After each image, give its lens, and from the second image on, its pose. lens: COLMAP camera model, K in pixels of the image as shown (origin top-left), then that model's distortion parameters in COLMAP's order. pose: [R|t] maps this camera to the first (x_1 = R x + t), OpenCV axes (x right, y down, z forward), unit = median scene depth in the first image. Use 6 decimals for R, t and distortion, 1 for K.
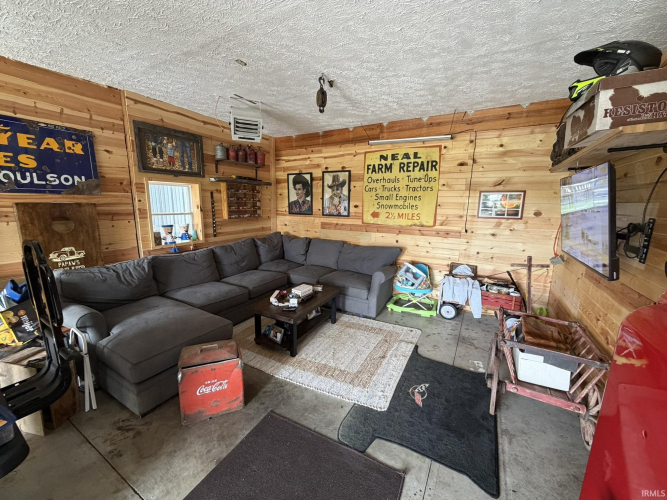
lens RADIAL K [[267.4, 0, 333.5], [0, 267.4, 250.0], [0, 0, 1]] dist [0.000908, 0.000177]
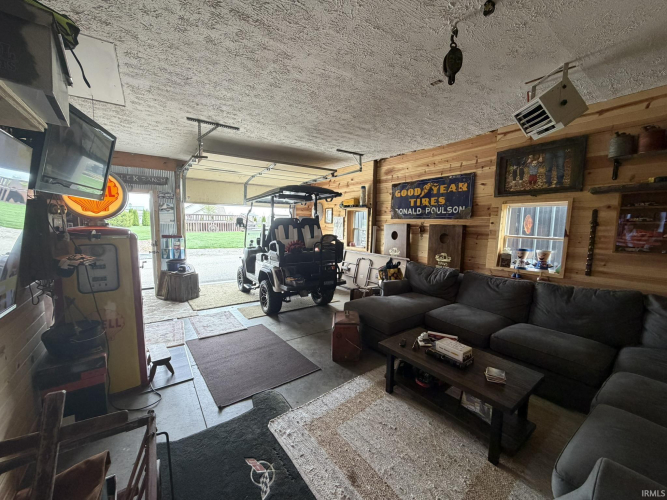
lens RADIAL K [[267.4, 0, 333.5], [0, 267.4, 250.0], [0, 0, 1]] dist [0.000908, 0.000177]
pose [[-0.418800, 0.073784, -0.905076, 0.589573], [-0.177523, 0.970810, 0.161287, -0.143857], [0.890557, 0.228219, -0.393477, 0.915991]]
